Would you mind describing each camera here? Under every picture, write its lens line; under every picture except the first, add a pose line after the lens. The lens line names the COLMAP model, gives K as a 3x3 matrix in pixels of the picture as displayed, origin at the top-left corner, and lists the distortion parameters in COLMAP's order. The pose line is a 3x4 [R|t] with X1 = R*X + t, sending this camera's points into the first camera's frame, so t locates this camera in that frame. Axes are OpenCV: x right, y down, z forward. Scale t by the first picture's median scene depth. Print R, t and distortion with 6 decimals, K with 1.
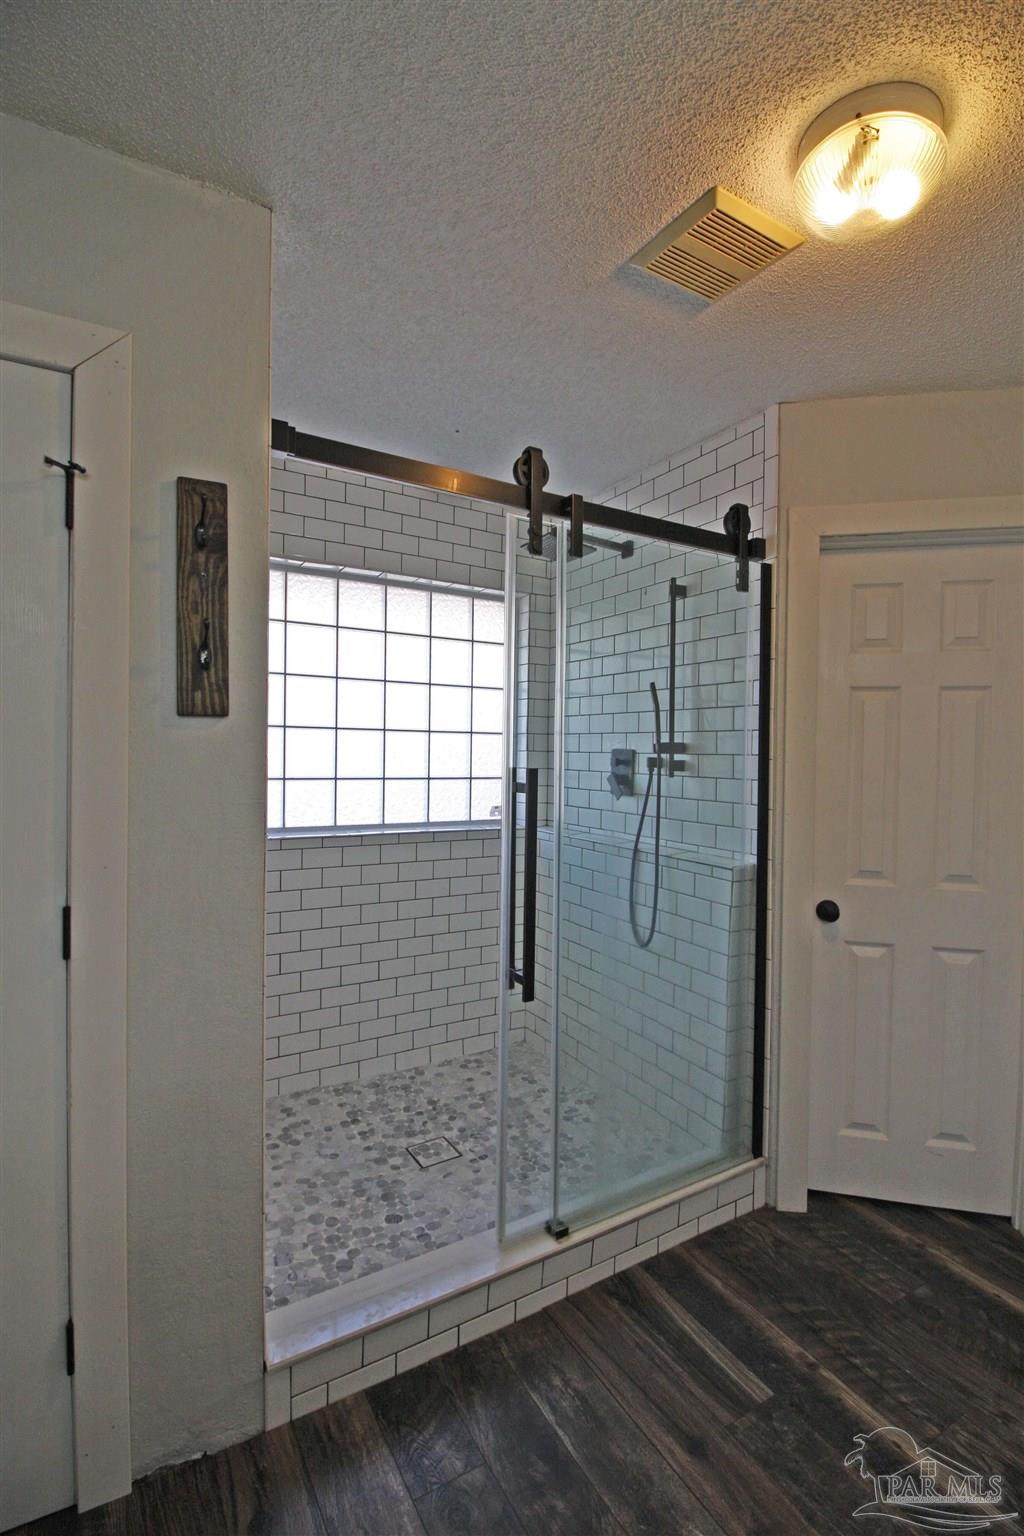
lens RADIAL K [[716.8, 0, 516.4], [0, 716.8, 768.4], [0, 0, 1]] dist [-0.000751, -0.012784]
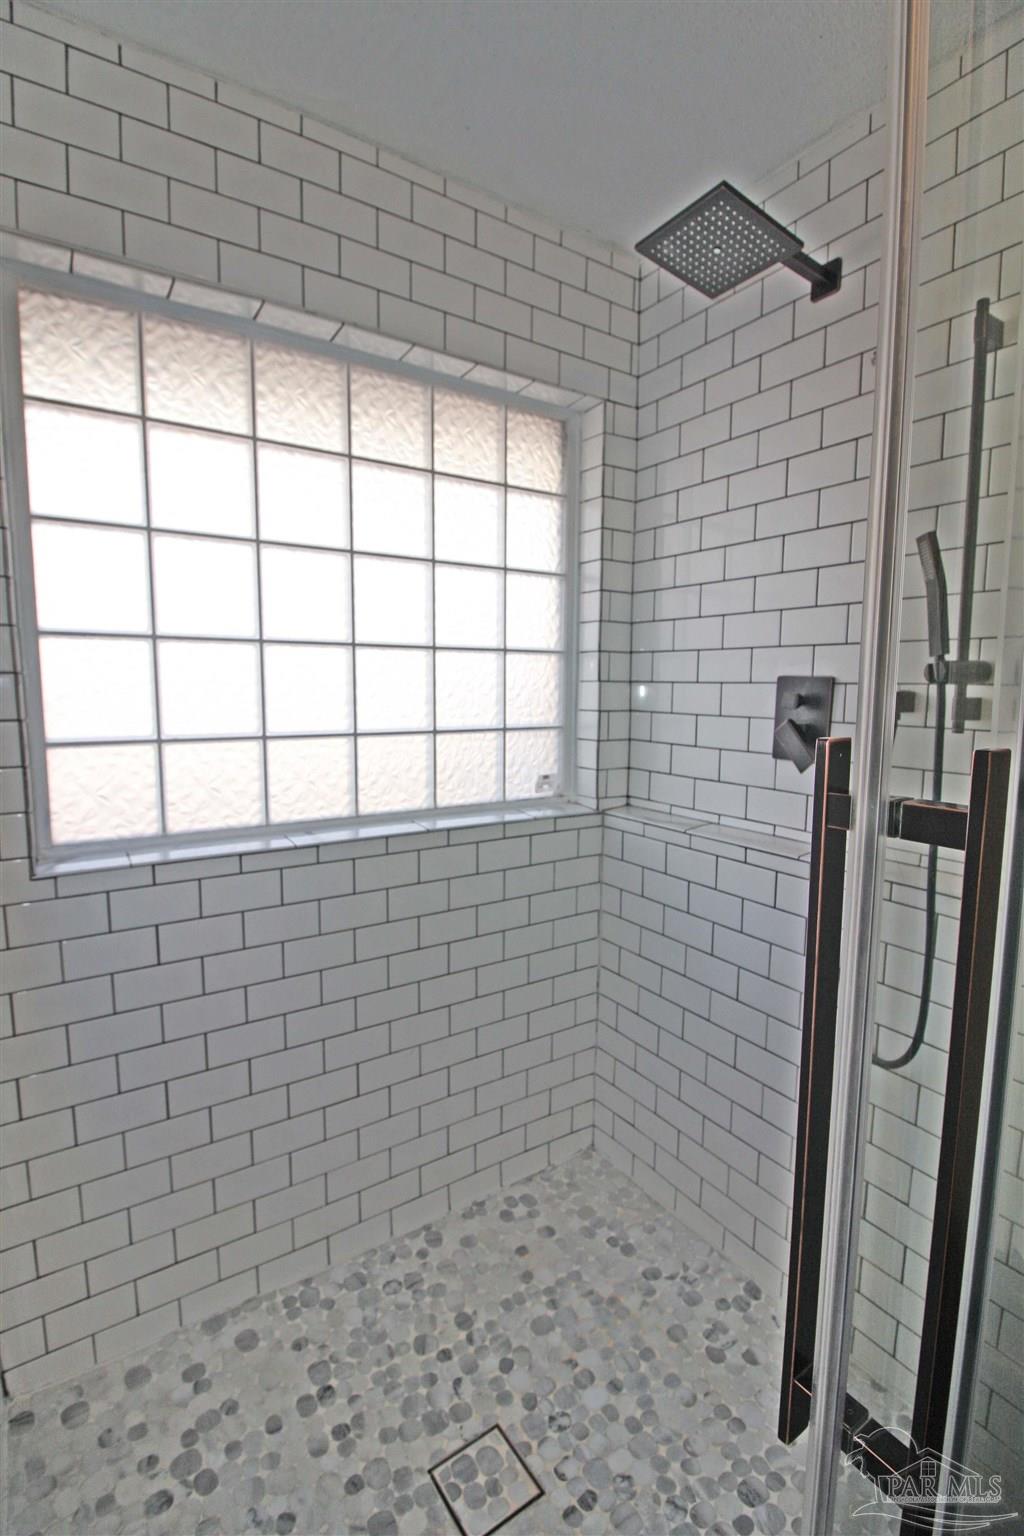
lens RADIAL K [[716.8, 0, 511.2], [0, 716.8, 771.7], [0, 0, 1]] dist [-0.000751, -0.012784]
pose [[0.998798, -0.013105, 0.047236, -0.103002], [0.008334, 0.994970, 0.099822, -0.011764], [-0.048306, -0.099309, 0.993883, 0.497653]]
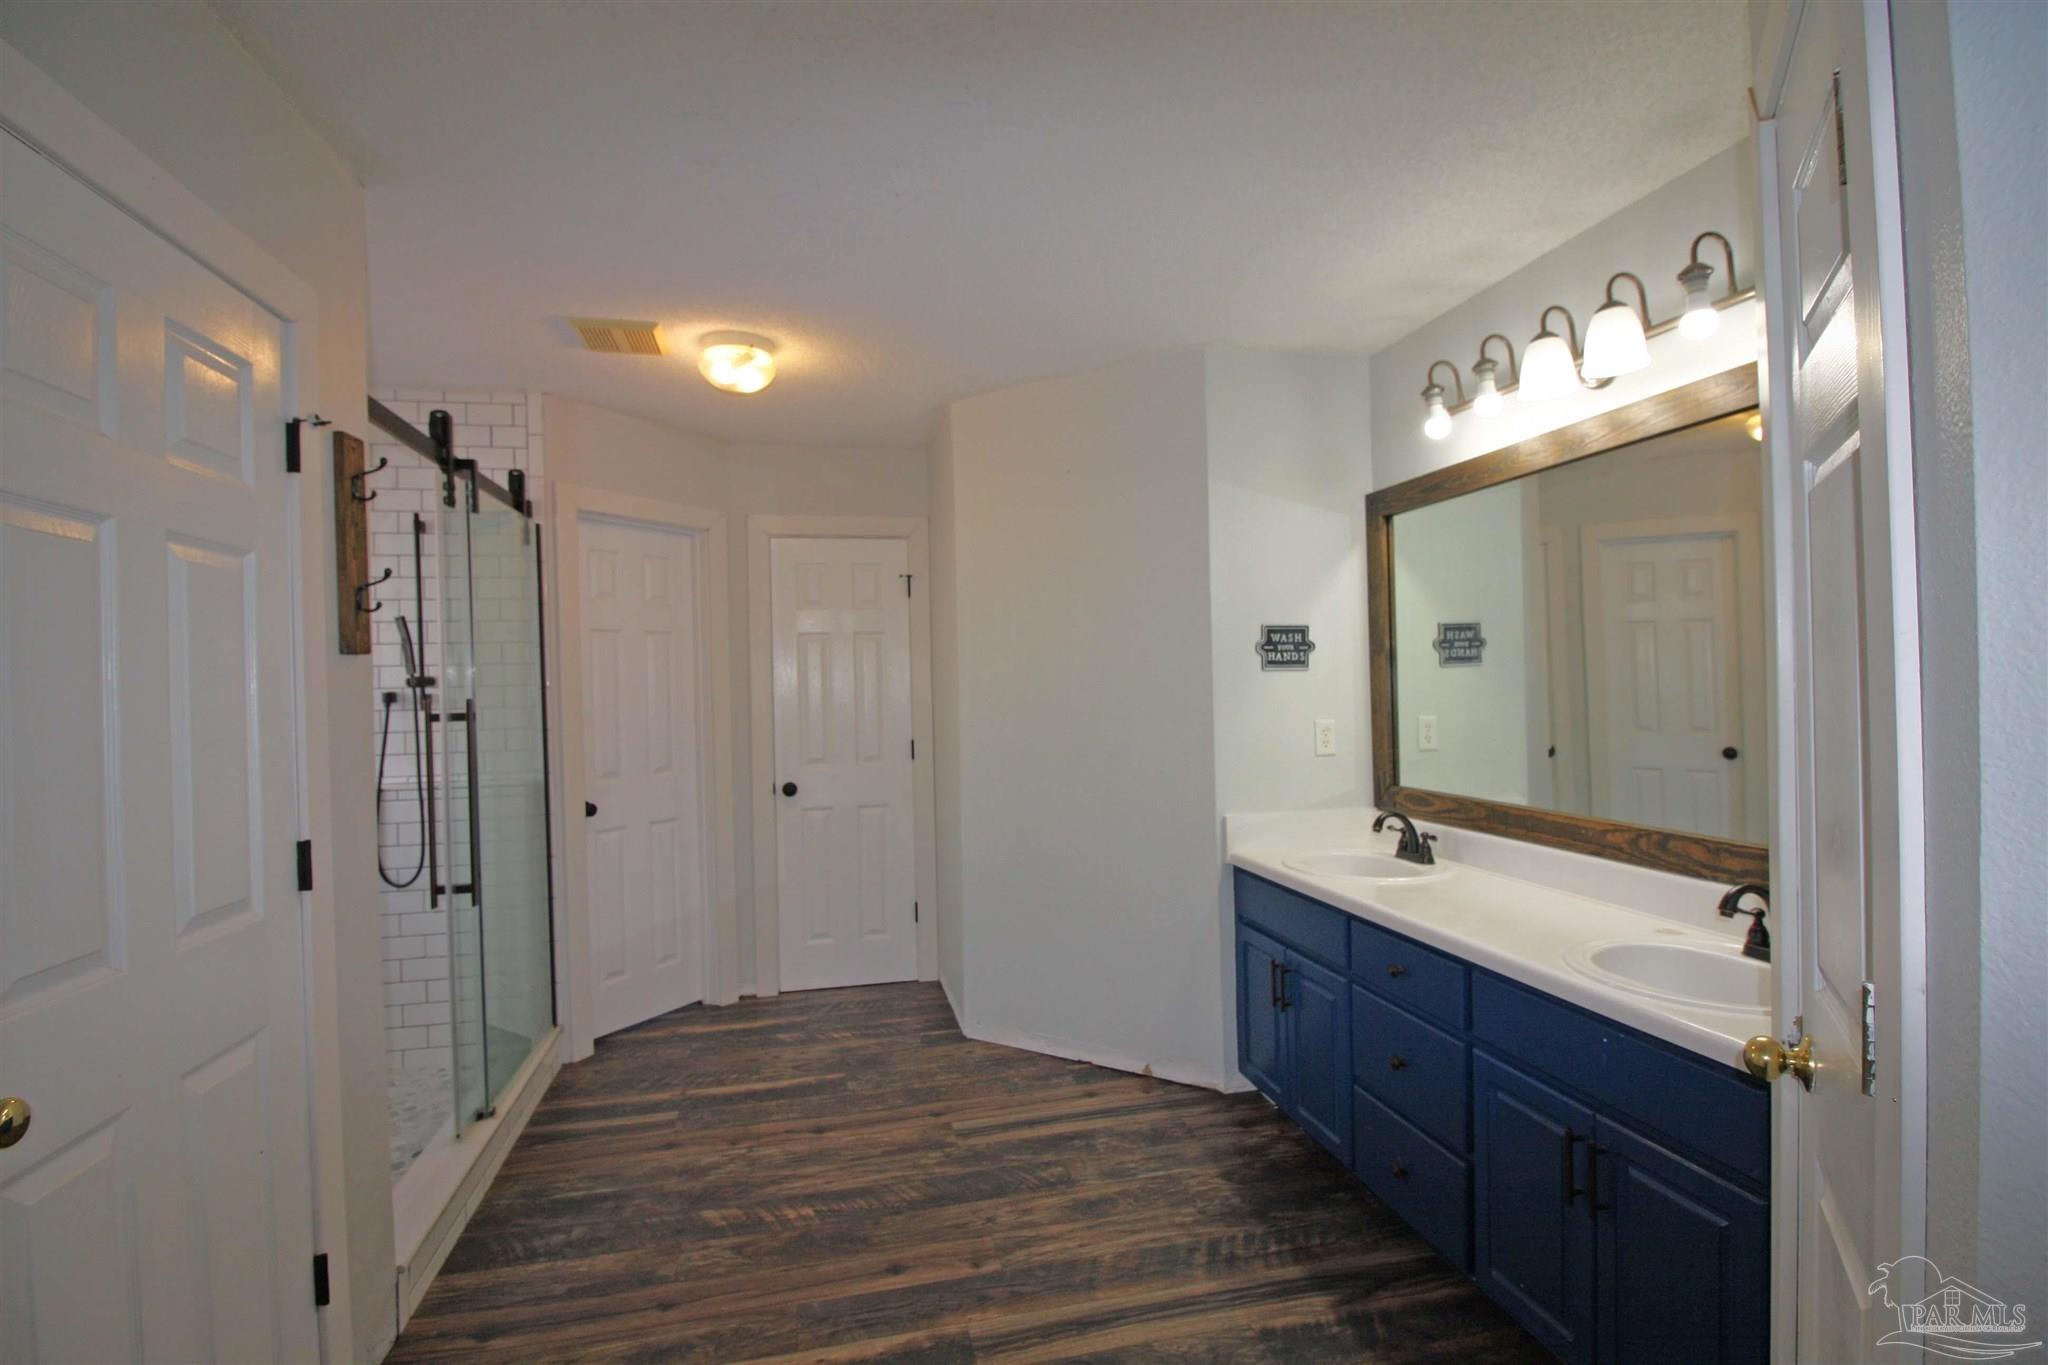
lens RADIAL K [[955.8, 0, 1024.4], [0, 955.8, 677.4], [0, 0, 1]] dist [-0.000751, -0.012784]
pose [[0.297881, -0.016708, 0.954457, -0.755277], [0.048084, 0.998840, 0.002478, 0.002280], [-0.953391, 0.045156, 0.298339, -0.188065]]
